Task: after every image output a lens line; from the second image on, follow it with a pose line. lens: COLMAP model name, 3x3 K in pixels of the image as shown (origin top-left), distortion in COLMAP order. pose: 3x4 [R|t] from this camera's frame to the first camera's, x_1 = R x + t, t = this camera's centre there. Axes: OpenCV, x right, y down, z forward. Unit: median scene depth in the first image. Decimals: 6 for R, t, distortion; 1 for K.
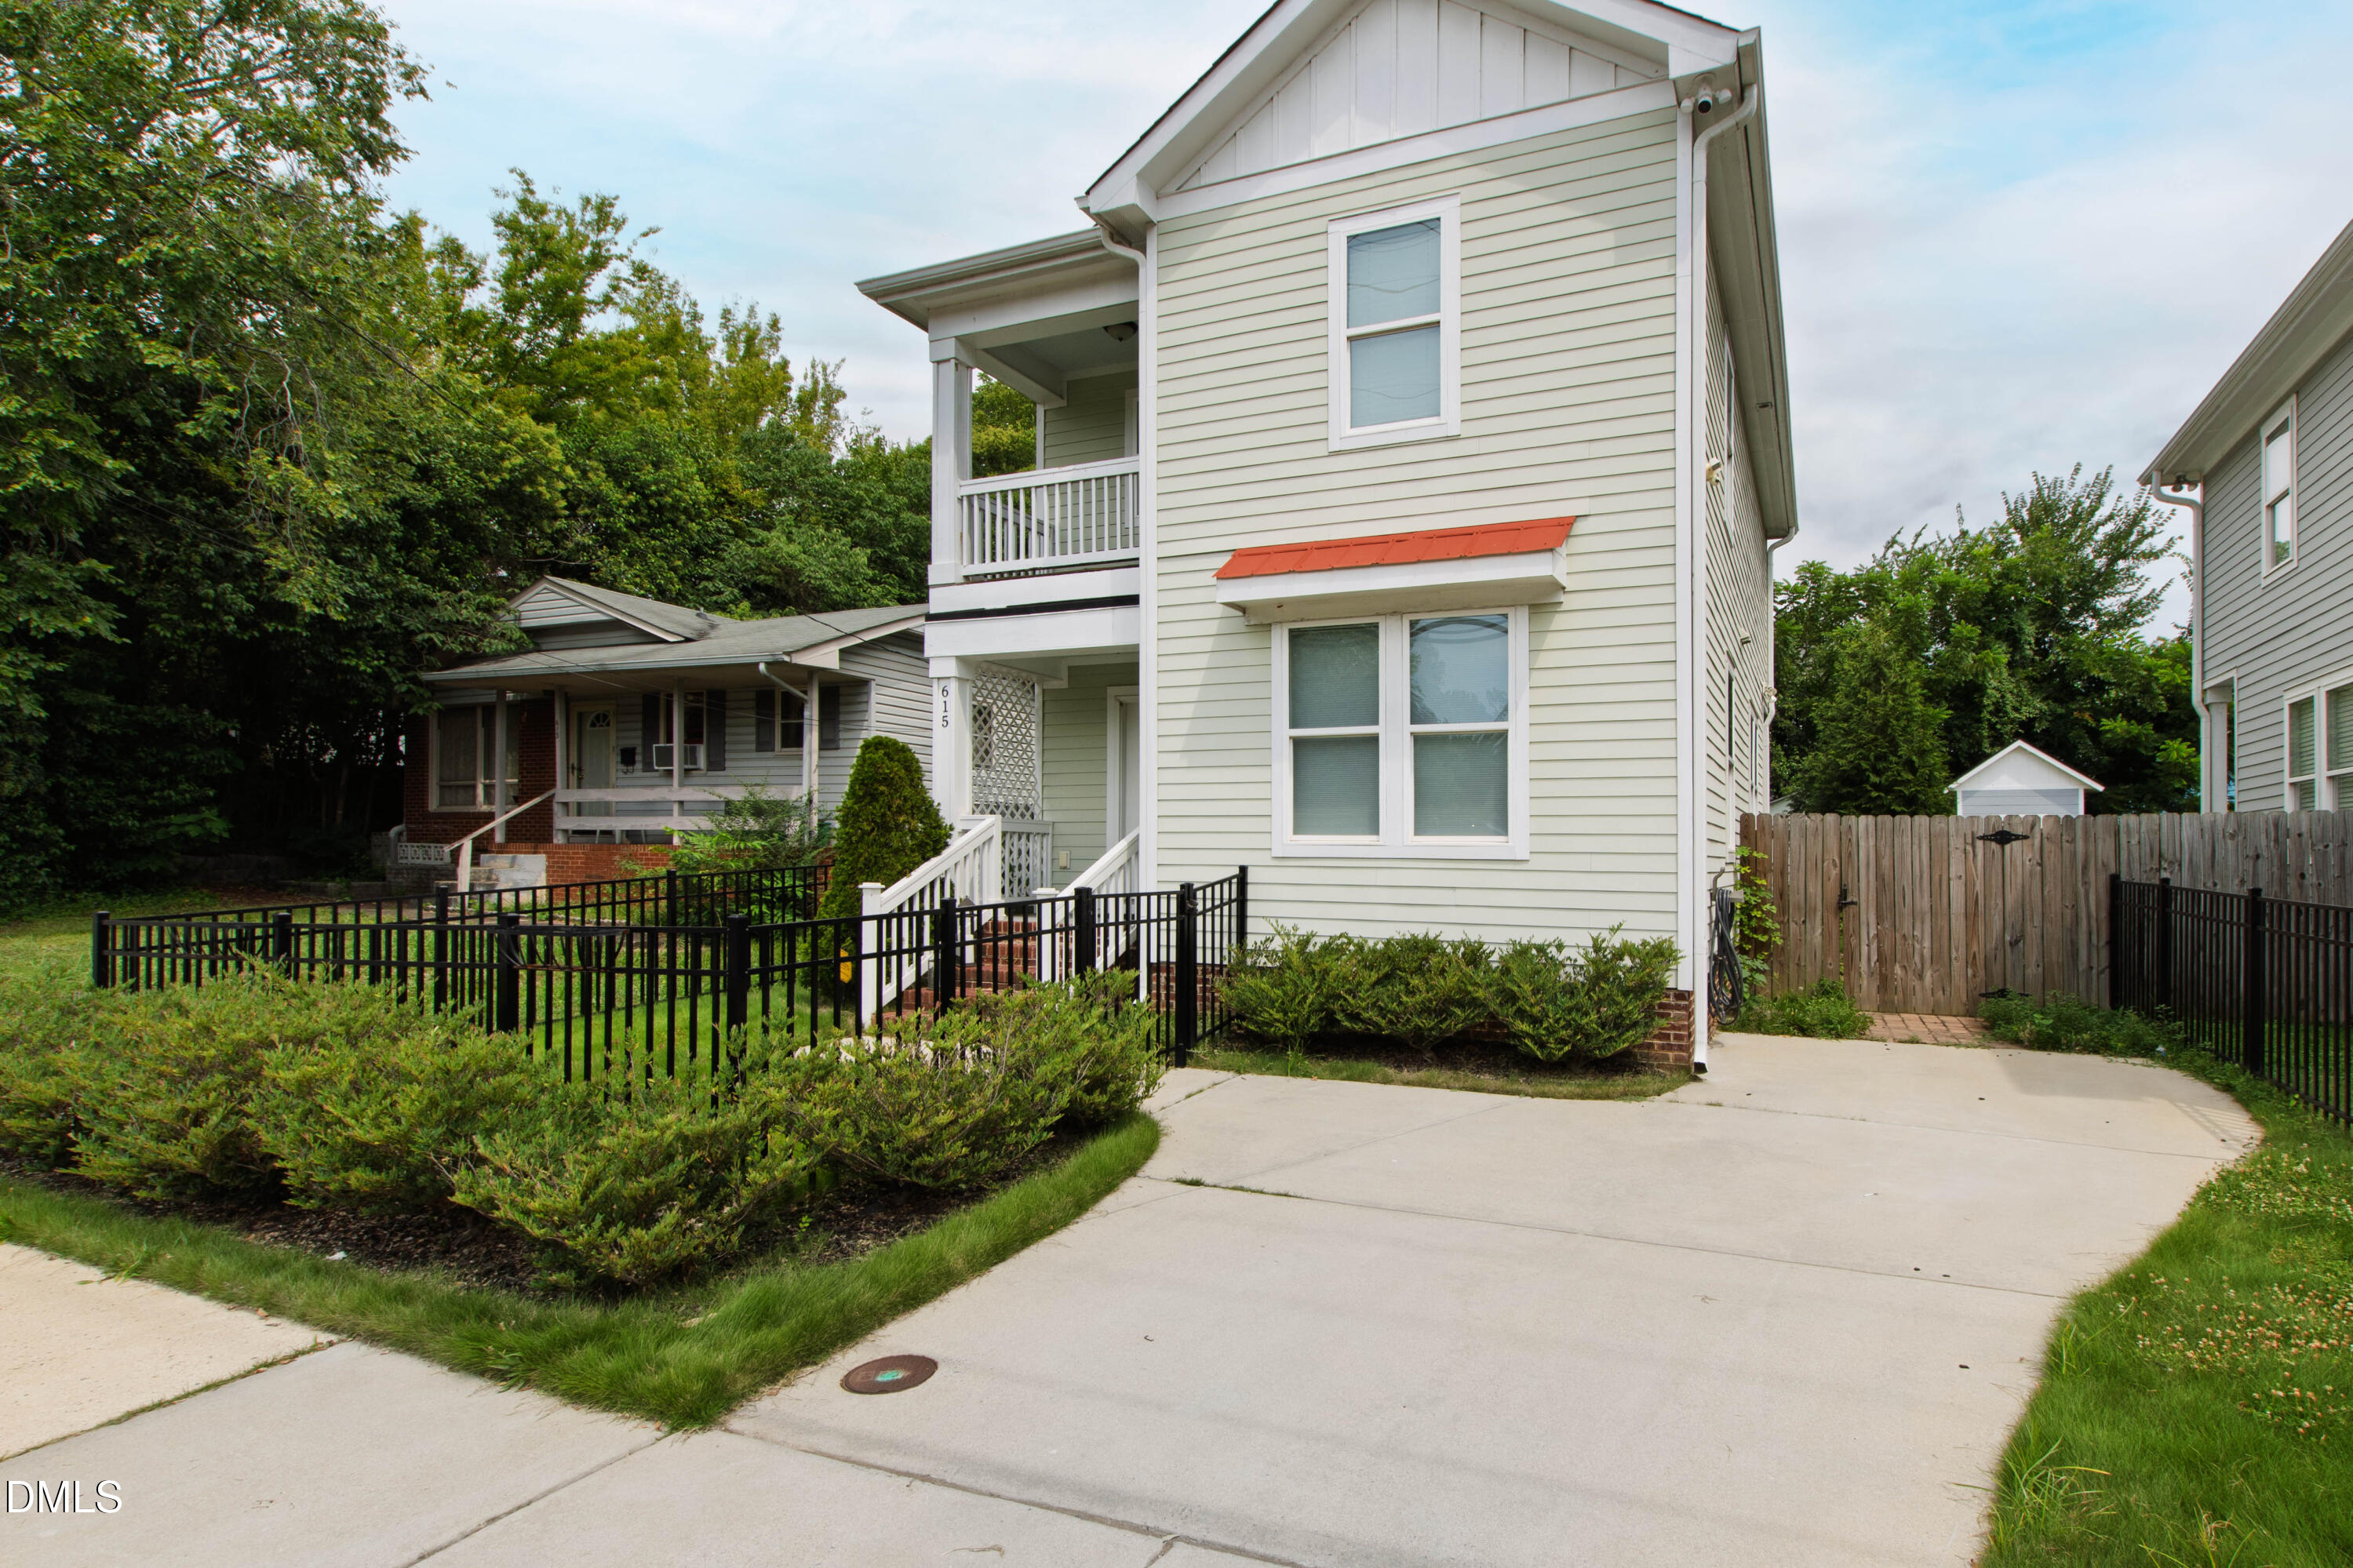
lens RADIAL K [[1239.1, 0, 1172.3], [0, 1239.1, 829.4], [0, 0, 1]] dist [0.000434, -0.000044]
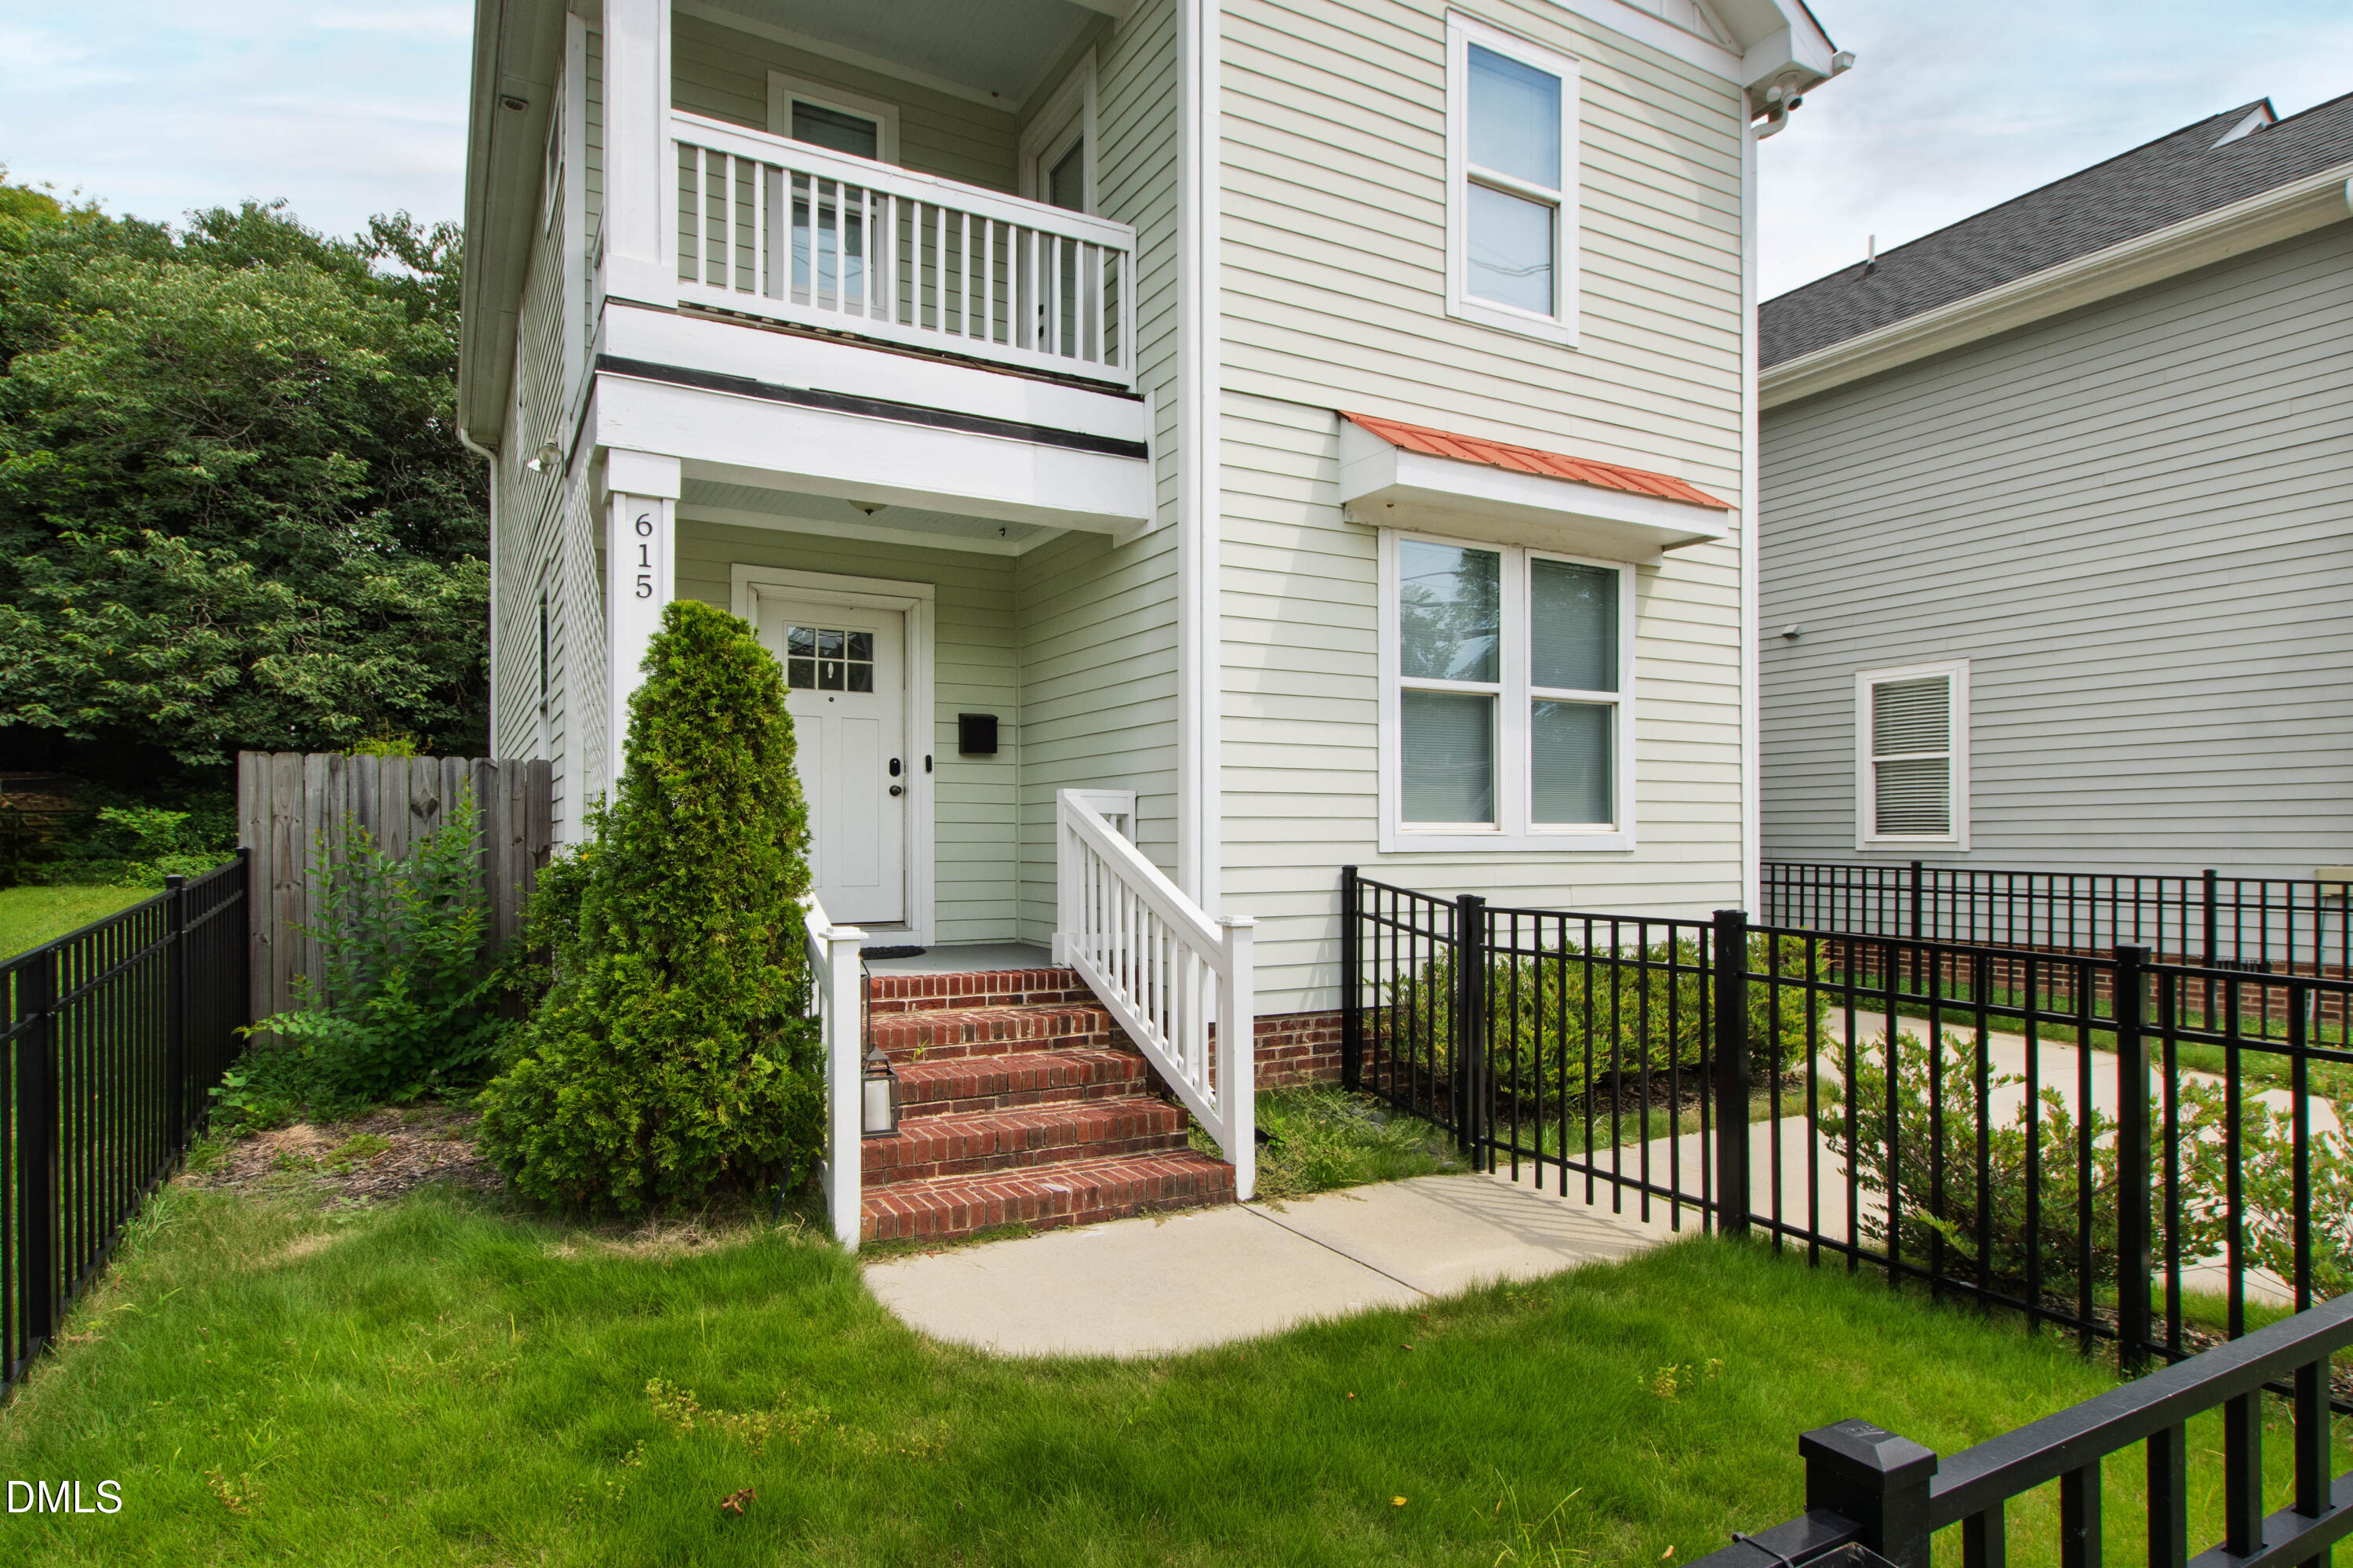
lens RADIAL K [[1239.3, 0, 1172.3], [0, 1239.3, 829.4], [0, 0, 1]] dist [0.000434, -0.000044]
pose [[0.578639, -0.005205, 0.815567, -0.557819], [-0.008777, 0.999882, 0.012608, 0.000927], [-0.815536, -0.014453, 0.578525, 0.658147]]
